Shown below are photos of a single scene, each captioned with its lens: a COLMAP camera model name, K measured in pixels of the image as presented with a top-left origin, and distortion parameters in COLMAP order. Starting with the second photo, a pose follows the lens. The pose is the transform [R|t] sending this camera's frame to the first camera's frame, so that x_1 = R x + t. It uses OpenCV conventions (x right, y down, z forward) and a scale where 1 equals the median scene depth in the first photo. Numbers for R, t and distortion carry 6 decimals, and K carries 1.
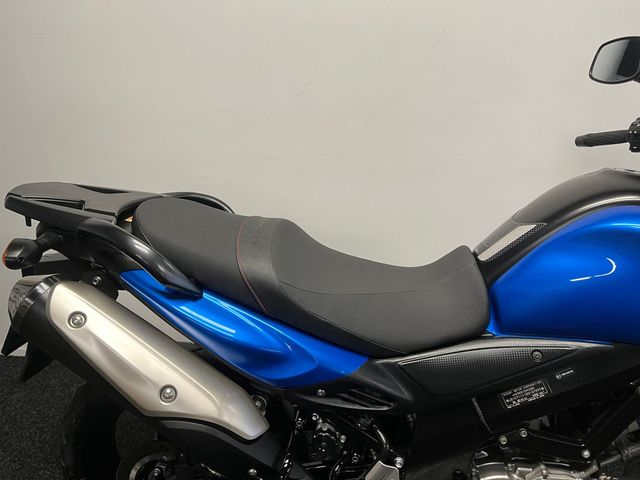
lens RADIAL K [[472.2, 0, 324.9], [0, 472.2, 241.6], [0, 0, 1]] dist [0.092761, -0.120288]
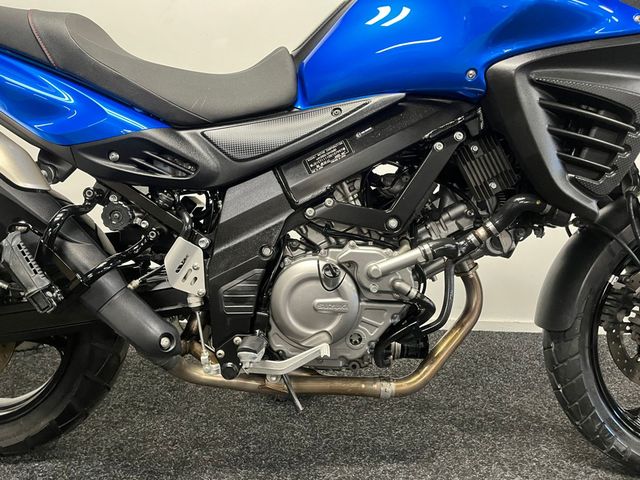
lens RADIAL K [[472.2, 0, 324.9], [0, 472.2, 241.6], [0, 0, 1]] dist [0.092761, -0.120288]
pose [[0.995480, 0.005575, 0.094811, 0.312038], [0.010705, 0.985327, -0.170341, 0.639418], [-0.094369, 0.170586, 0.980813, 0.073968]]
